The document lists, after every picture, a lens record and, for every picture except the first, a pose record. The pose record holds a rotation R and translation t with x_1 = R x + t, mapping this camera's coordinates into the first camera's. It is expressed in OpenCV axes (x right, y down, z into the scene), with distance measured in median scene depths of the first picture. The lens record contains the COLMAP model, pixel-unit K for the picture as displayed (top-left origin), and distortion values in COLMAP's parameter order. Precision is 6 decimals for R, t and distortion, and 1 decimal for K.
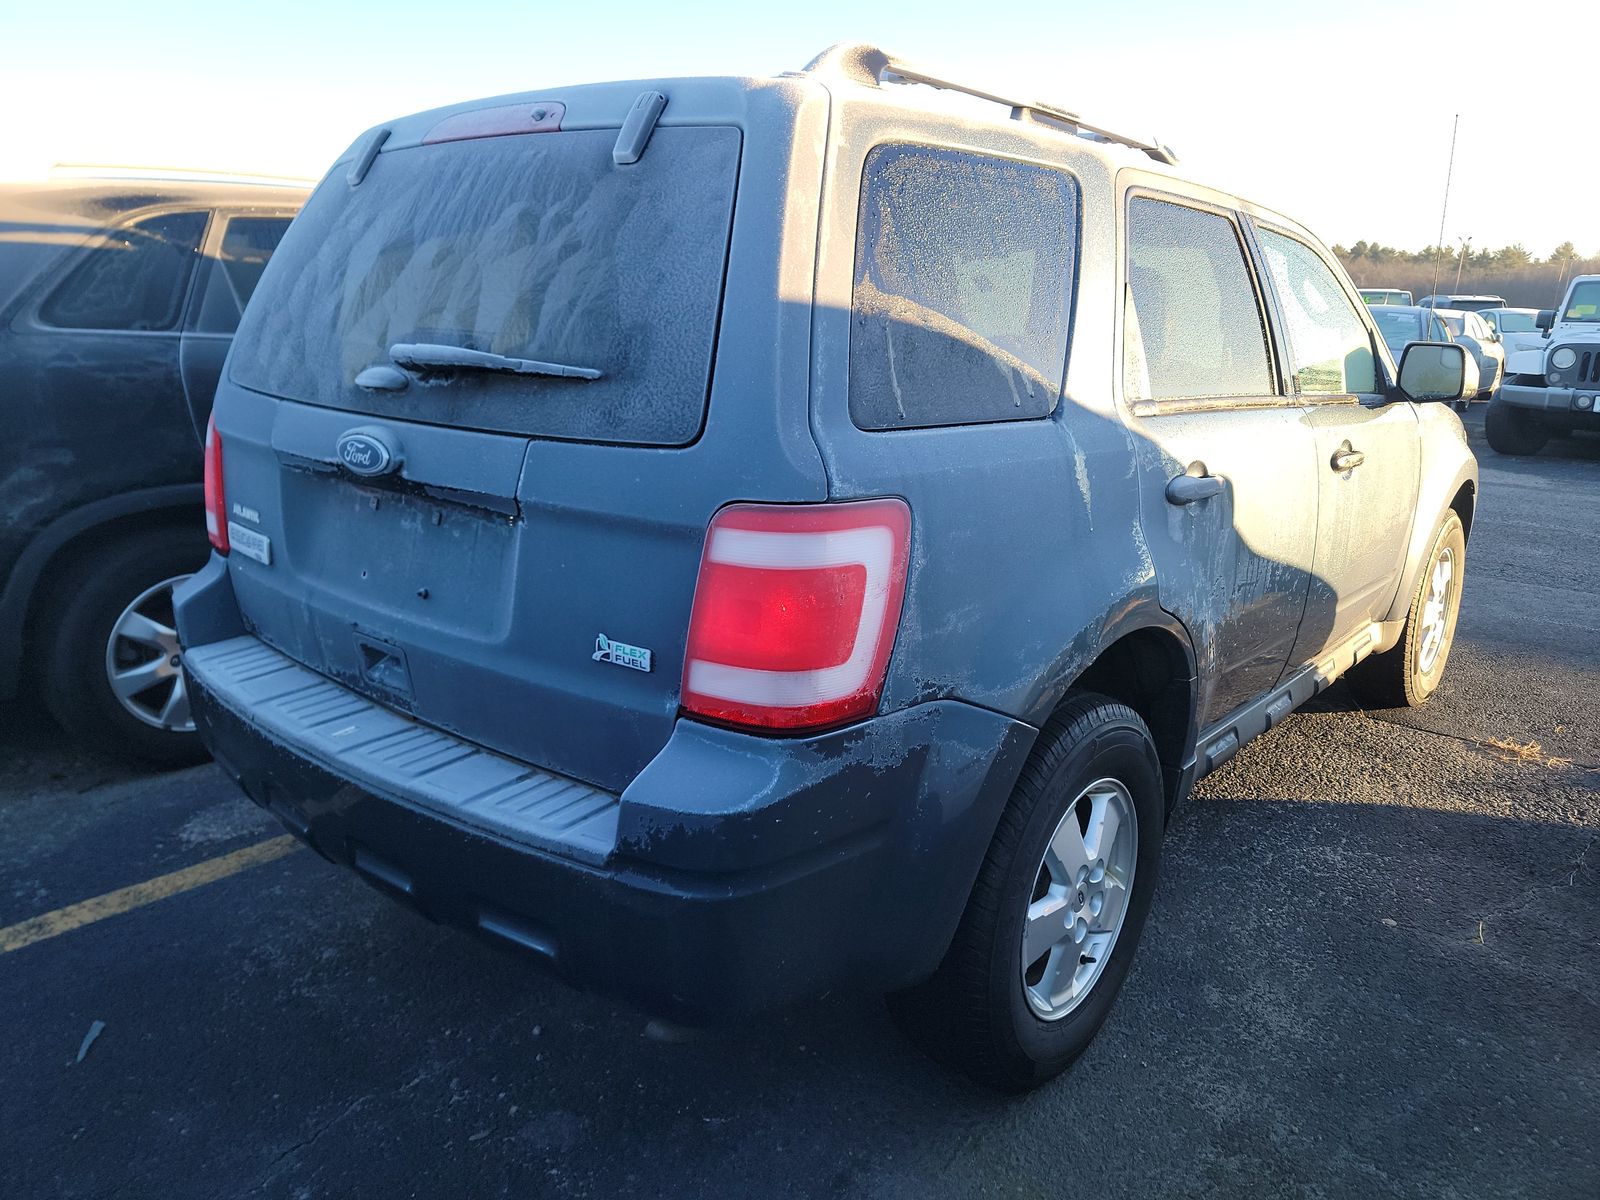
lens RADIAL K [[1137.1, 0, 813.4], [0, 1137.1, 595.0], [0, 0, 1]] dist [0.048638, -0.044410]
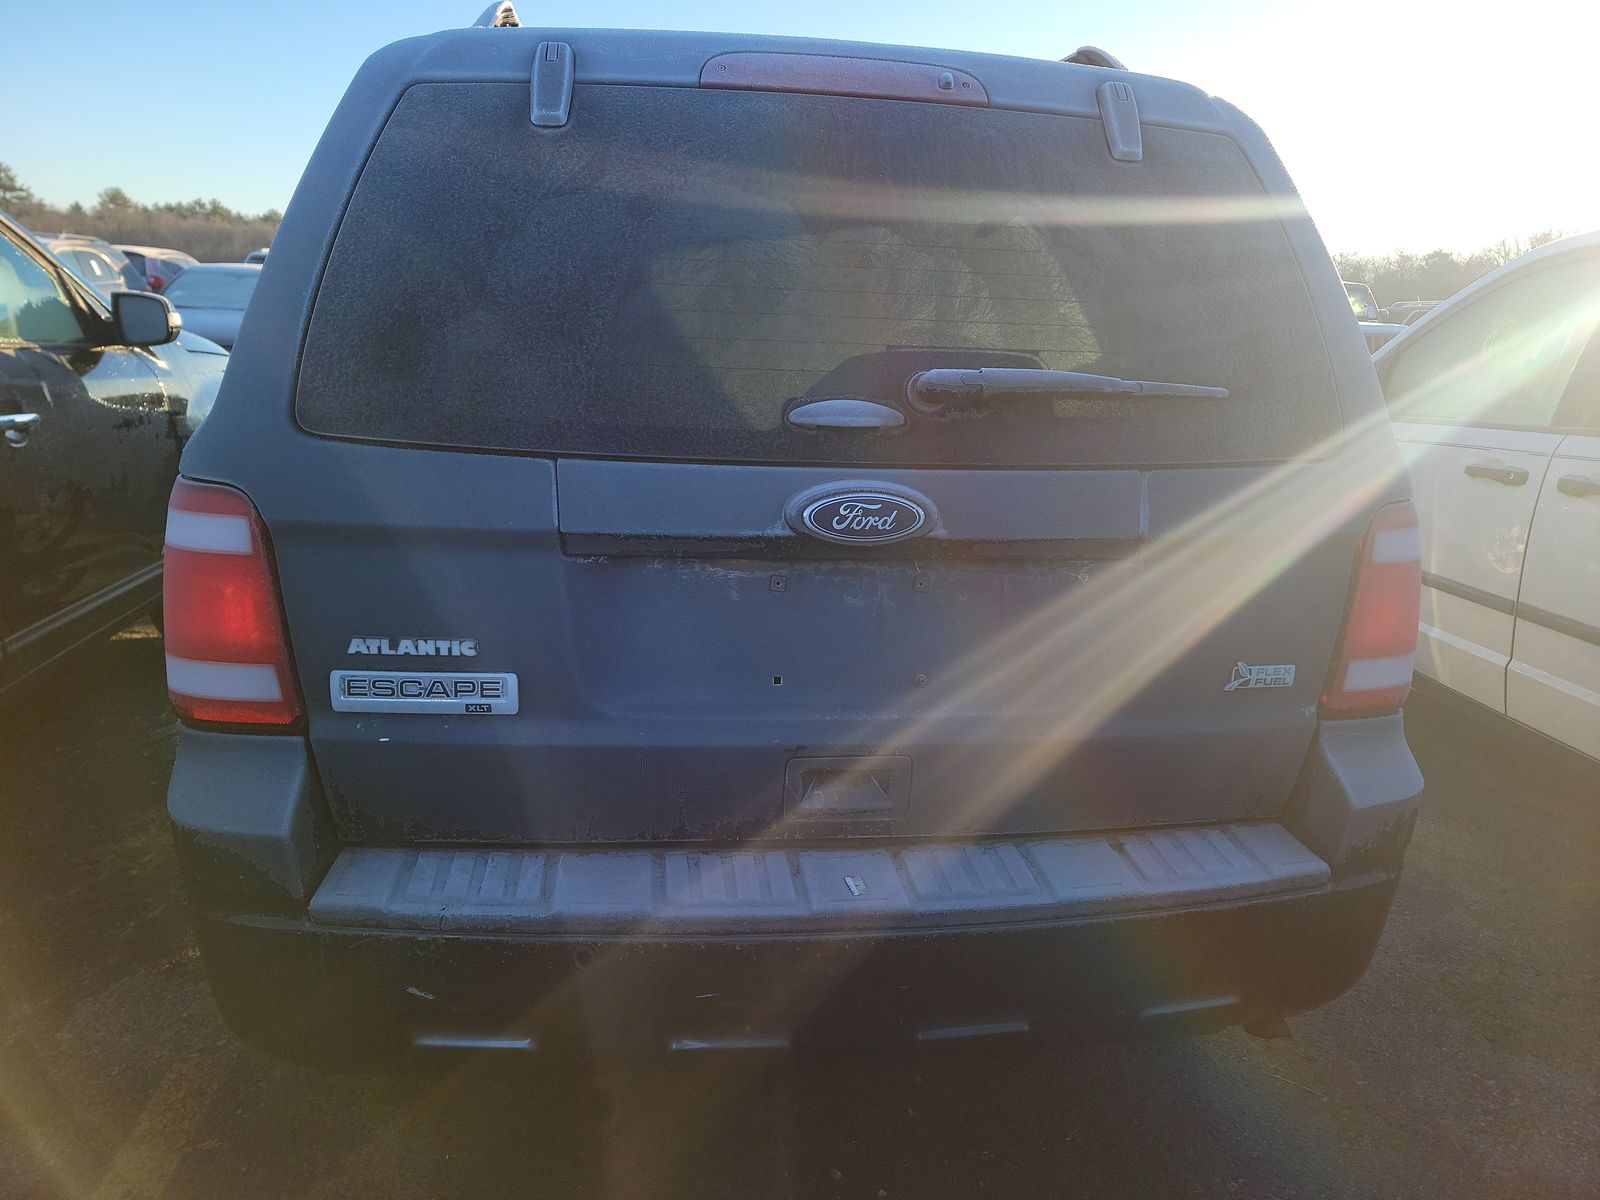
lens RADIAL K [[1137.1, 0, 802.9], [0, 1137.1, 607.2], [0, 0, 1]] dist [0.048638, -0.044410]
pose [[0.672790, -0.190797, 0.714808, -0.973131], [0.164064, 0.980594, 0.107321, -0.153040], [-0.721413, 0.045070, 0.691037, 0.518341]]
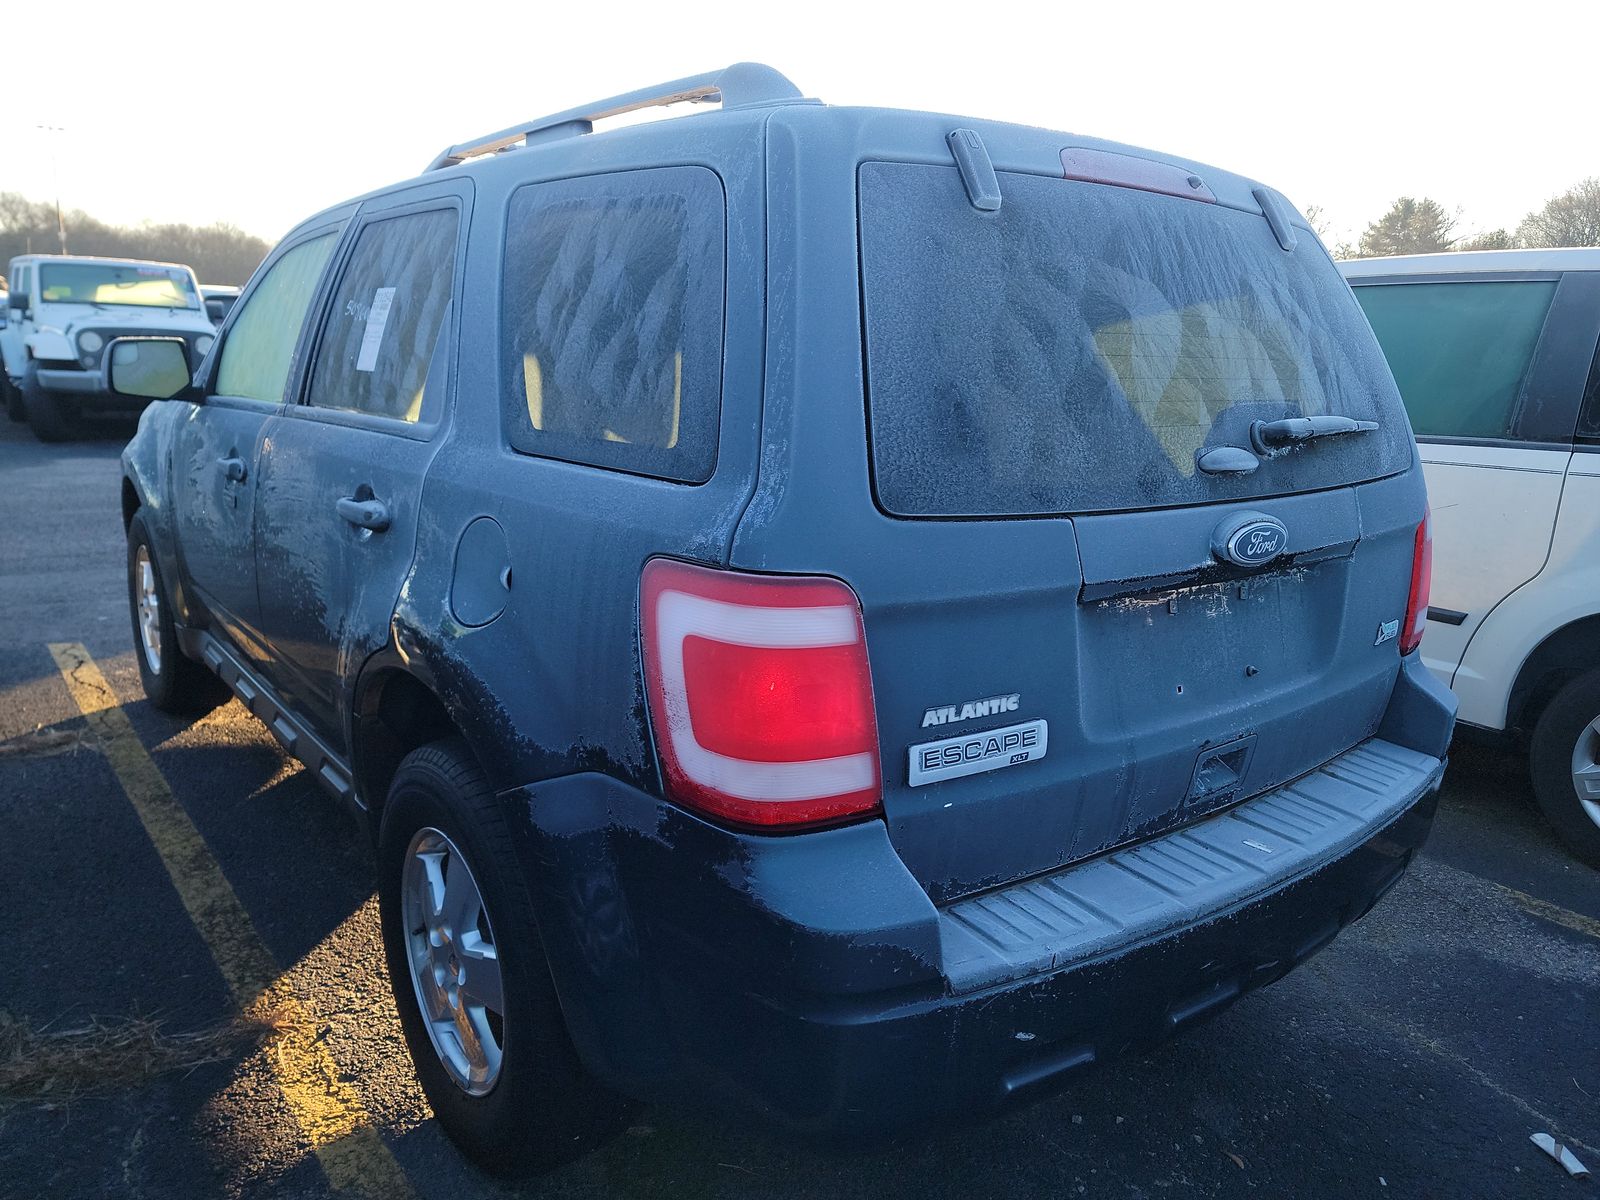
lens RADIAL K [[1137.1, 0, 791.3], [0, 1137.1, 600.8], [0, 0, 1]] dist [0.048638, -0.044410]
pose [[0.209140, -0.244038, 0.946946, -1.360497], [0.213047, 0.956470, 0.199439, -0.343622], [-0.954396, 0.160034, 0.252027, 1.140835]]
